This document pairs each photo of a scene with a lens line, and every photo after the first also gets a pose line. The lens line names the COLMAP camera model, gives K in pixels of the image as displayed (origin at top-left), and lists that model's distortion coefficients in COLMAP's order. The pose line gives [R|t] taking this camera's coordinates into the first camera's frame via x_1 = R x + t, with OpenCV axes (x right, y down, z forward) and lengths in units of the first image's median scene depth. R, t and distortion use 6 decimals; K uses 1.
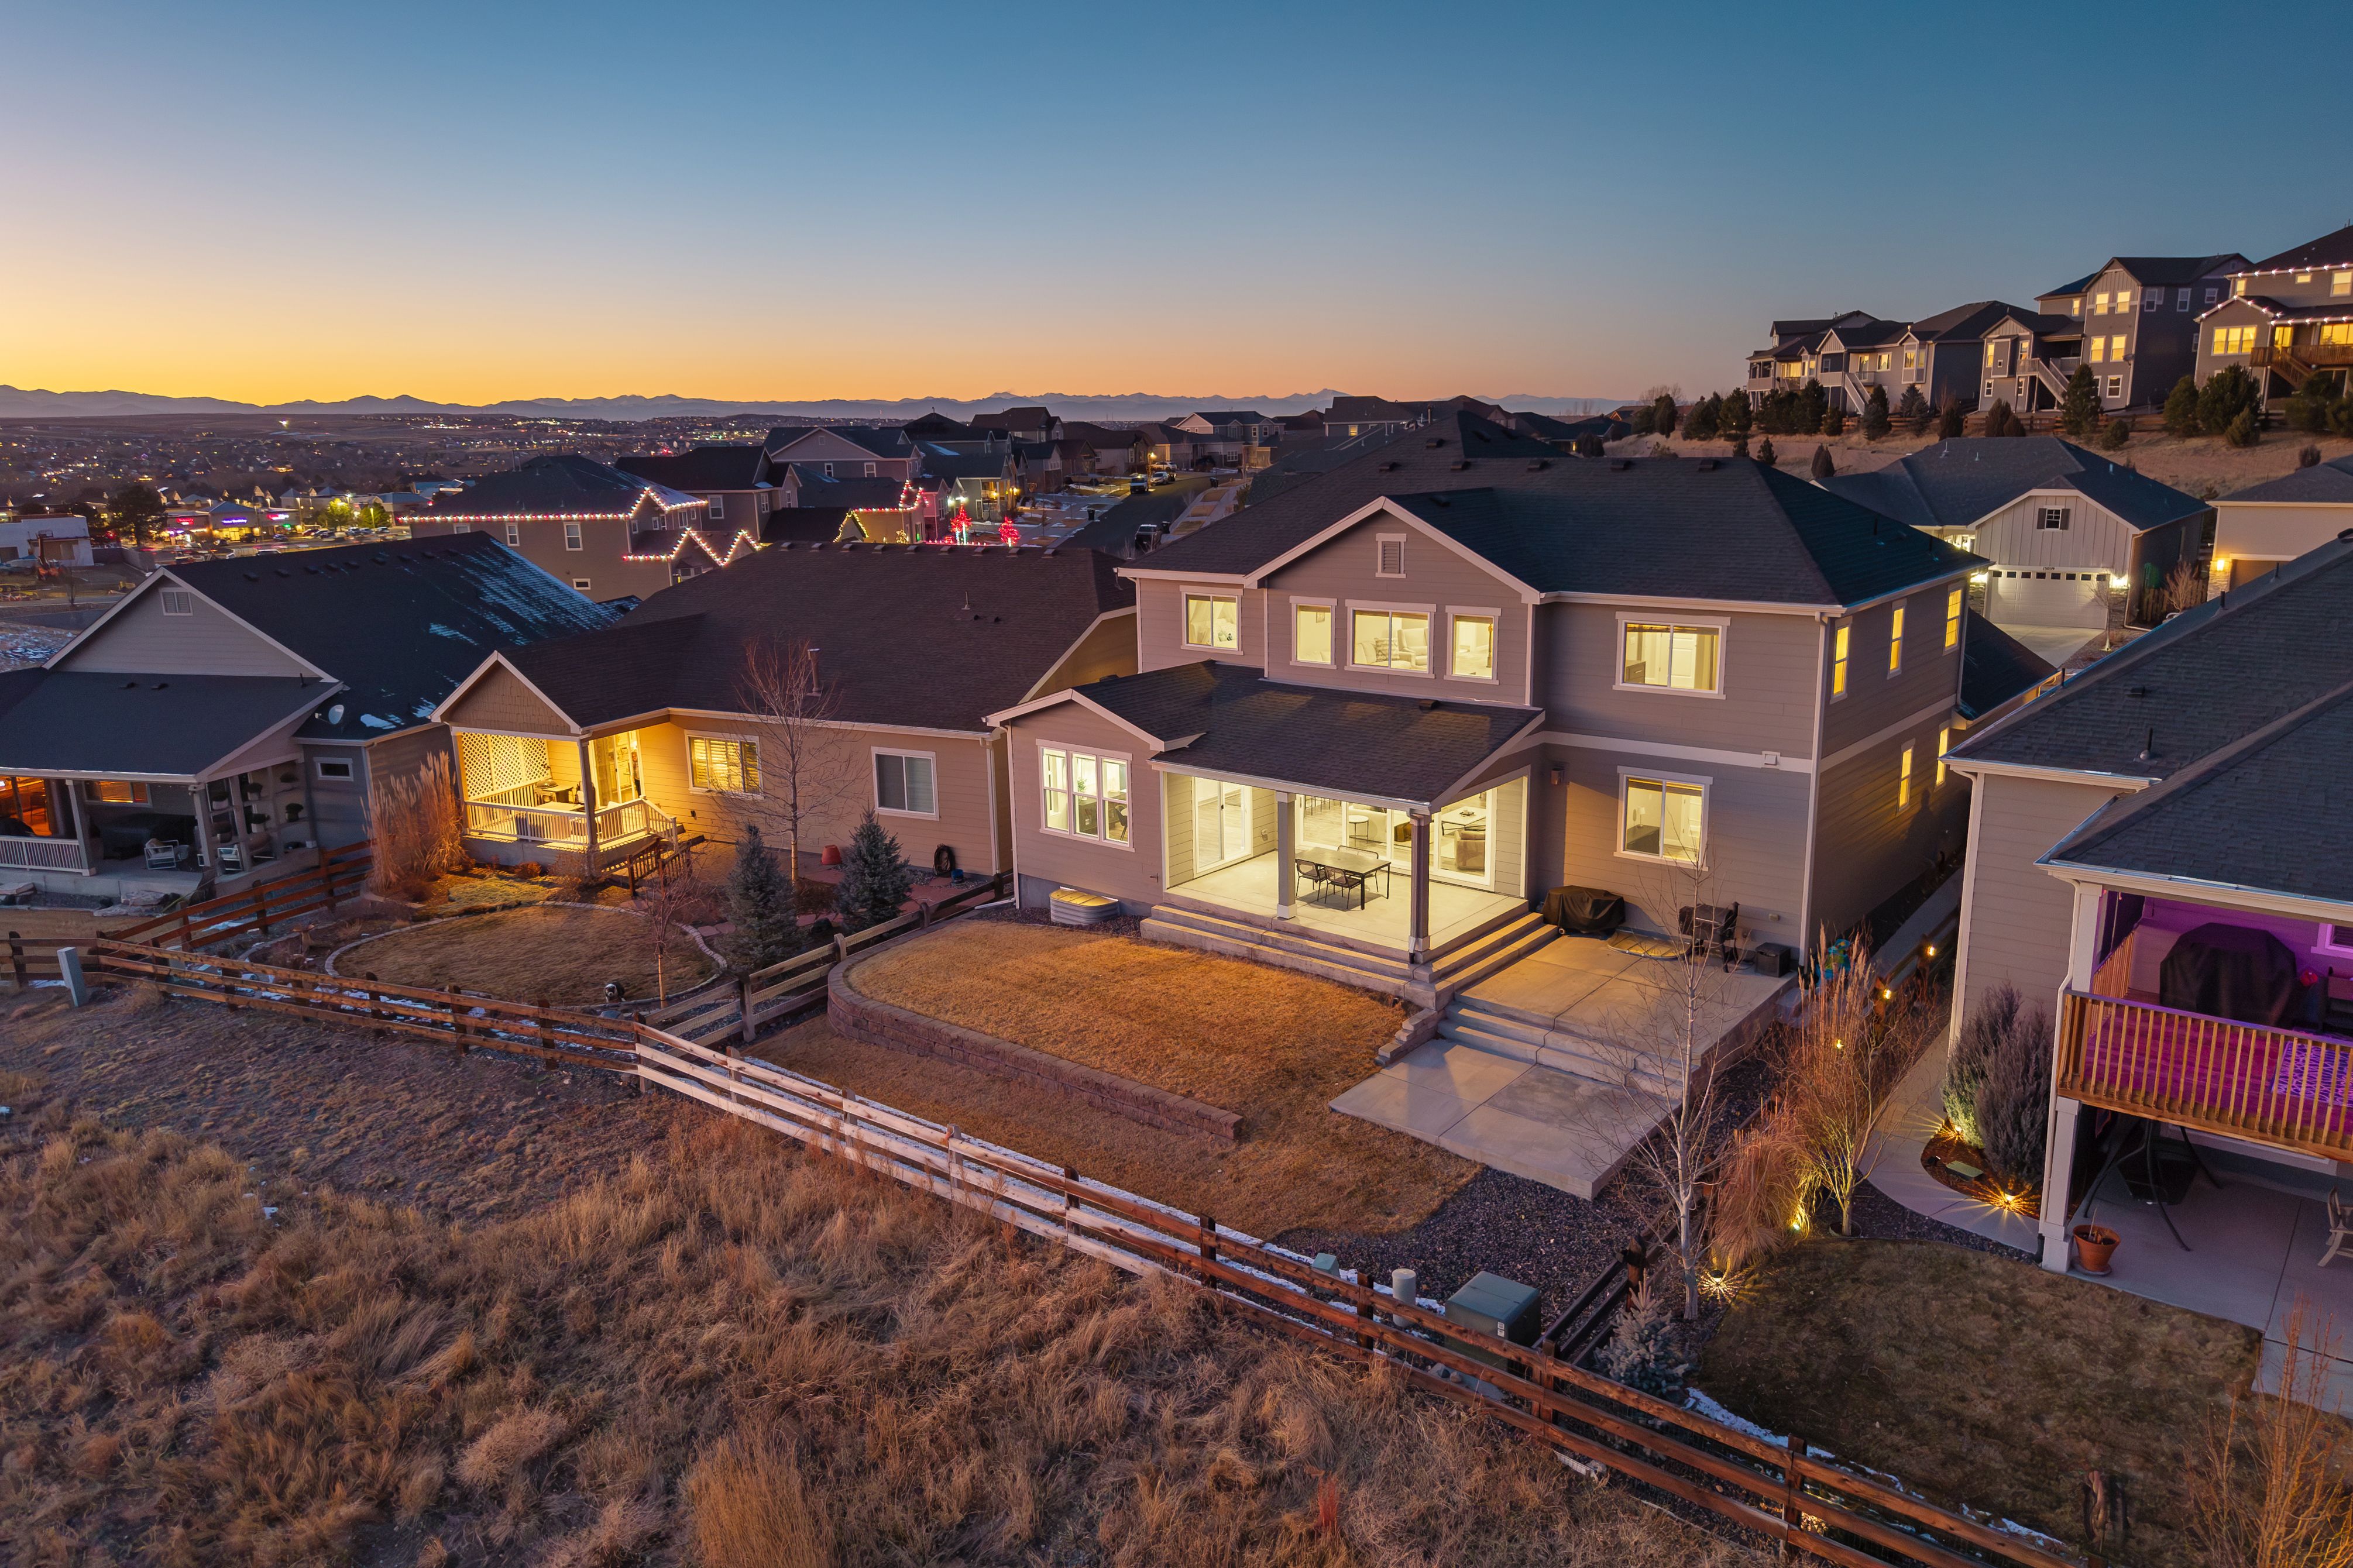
lens RADIAL K [[1603.2, 0, 1176.5], [0, 1603.2, 784.0], [0, 0, 1]] dist [0.009036, -0.005535]
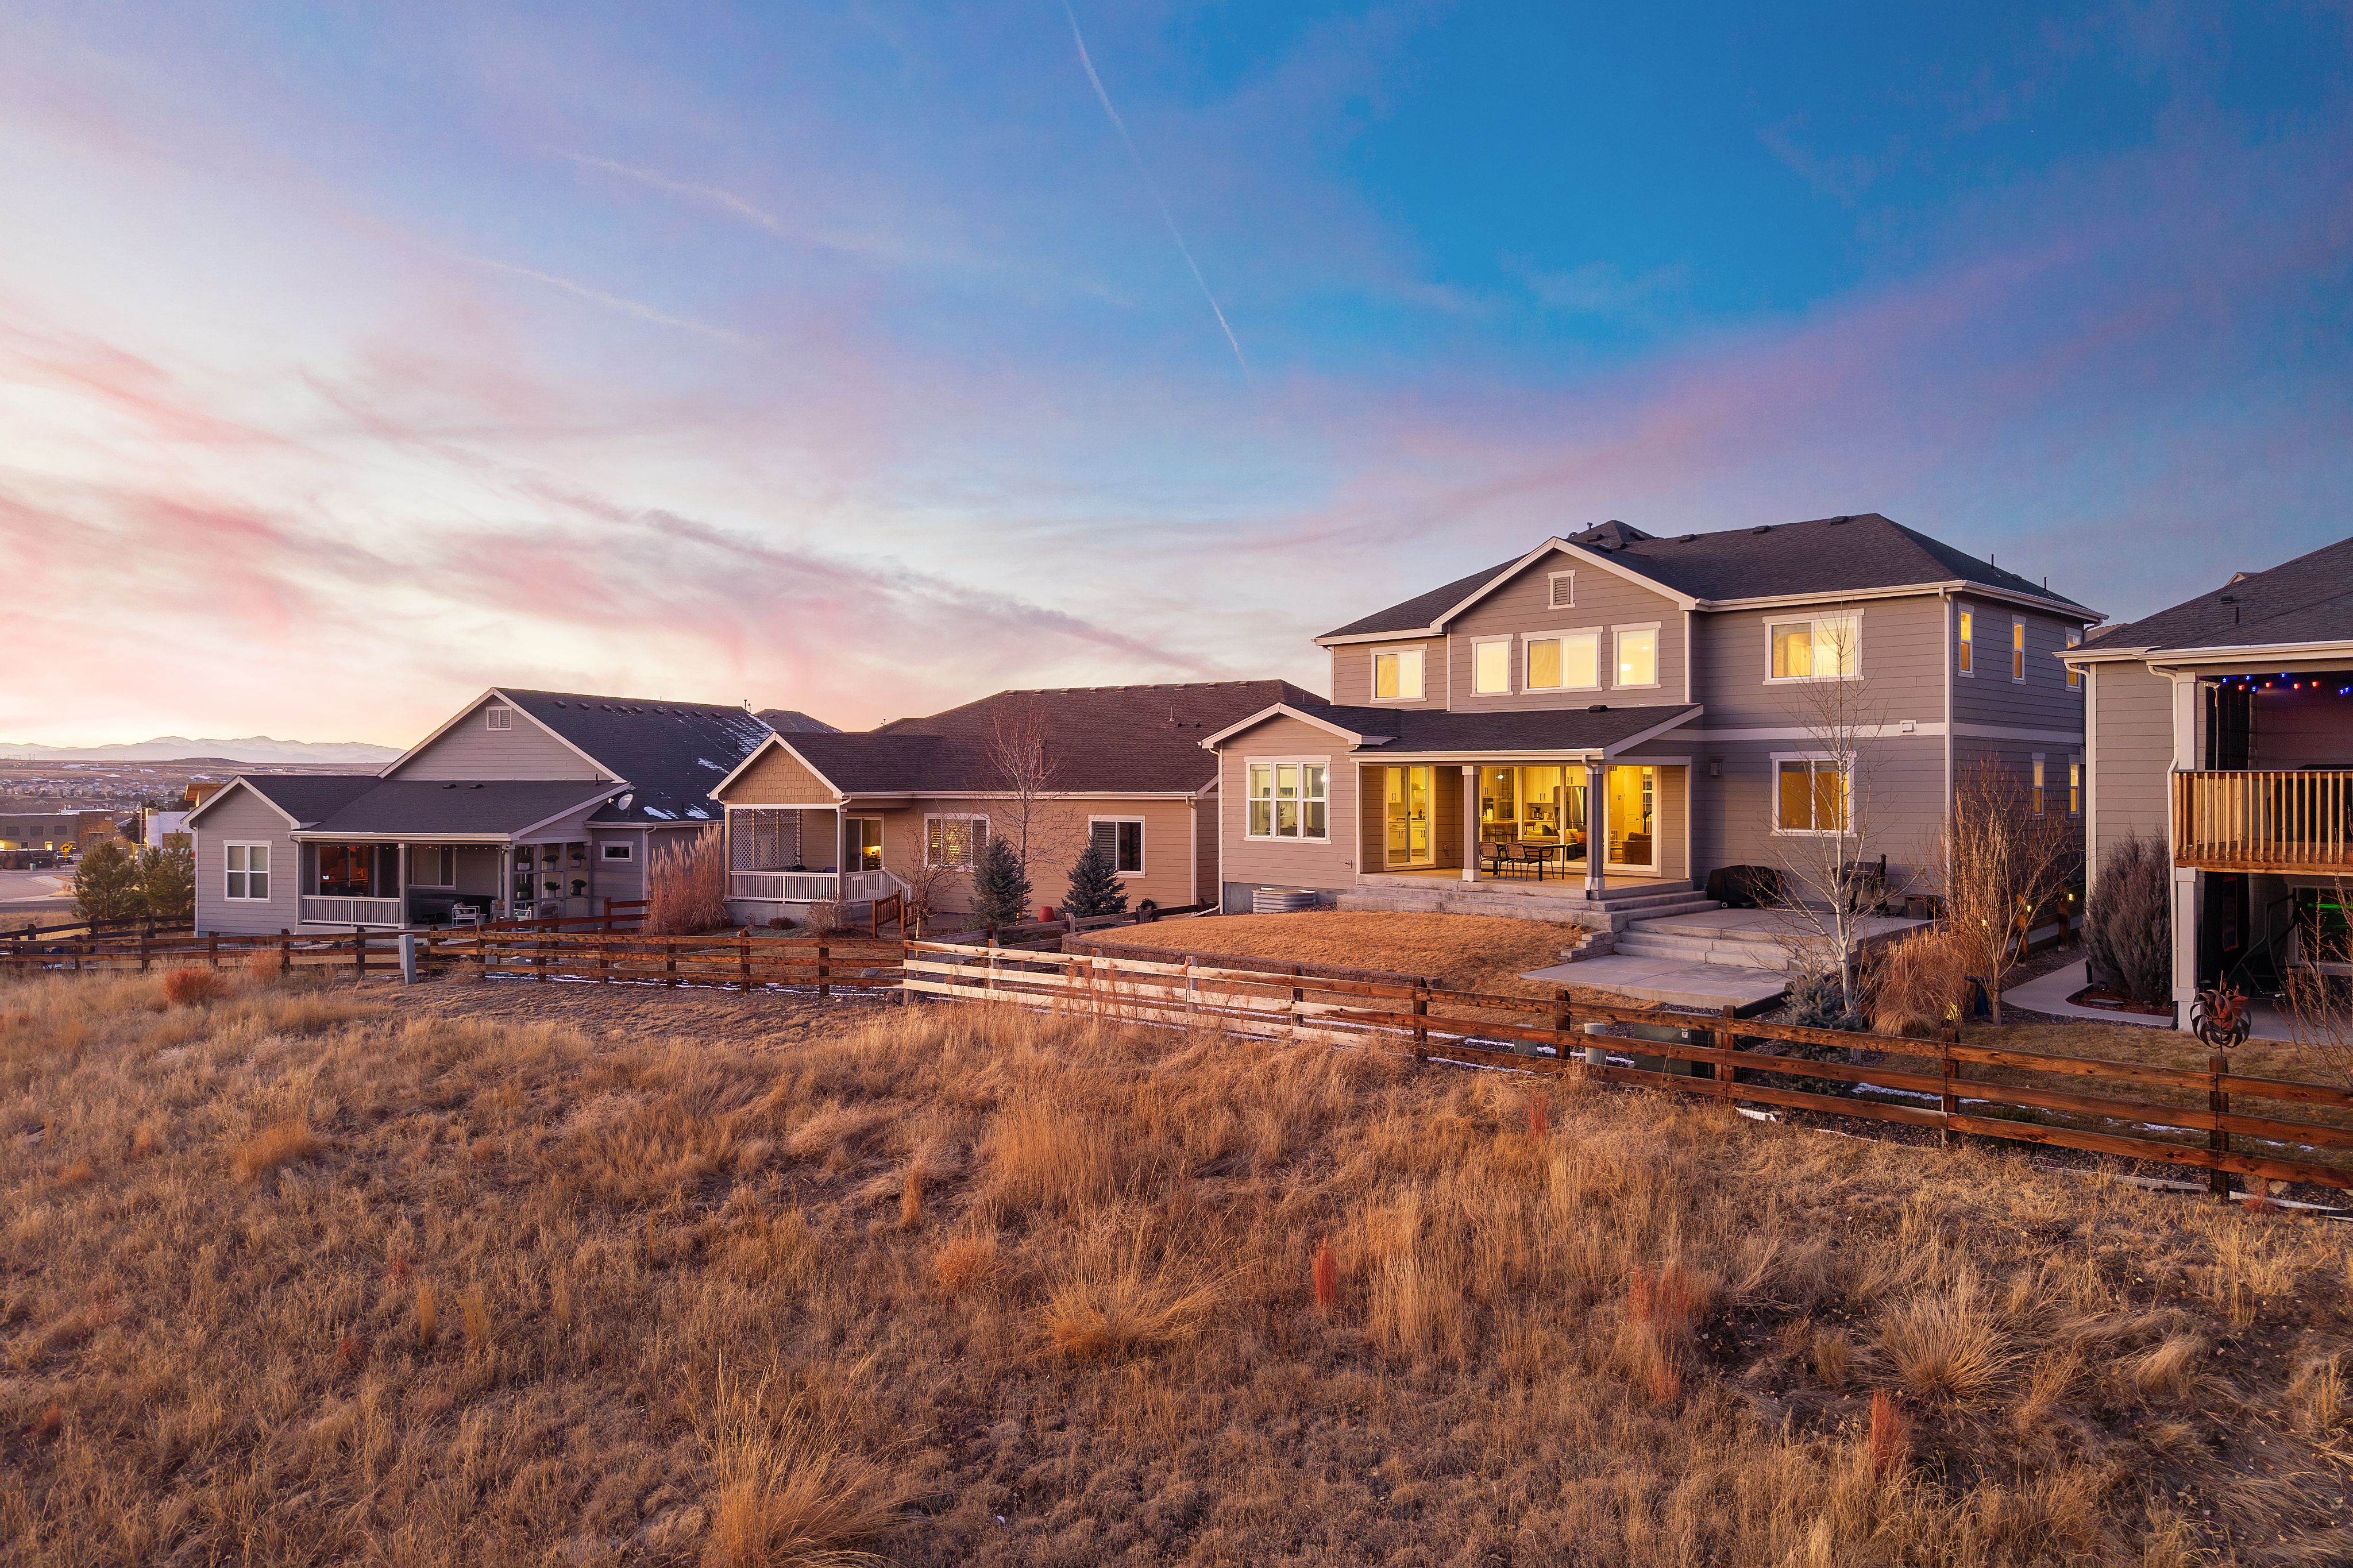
lens RADIAL K [[1576.4, 0, 1176.5], [0, 1576.4, 784.0], [0, 0, 1]] dist [0.002531, -0.001524]
pose [[0.995631, 0.021274, -0.090914, -0.038673], [-0.040910, 0.974654, -0.219944, 0.267371], [0.083931, 0.222702, 0.971267, -0.106237]]
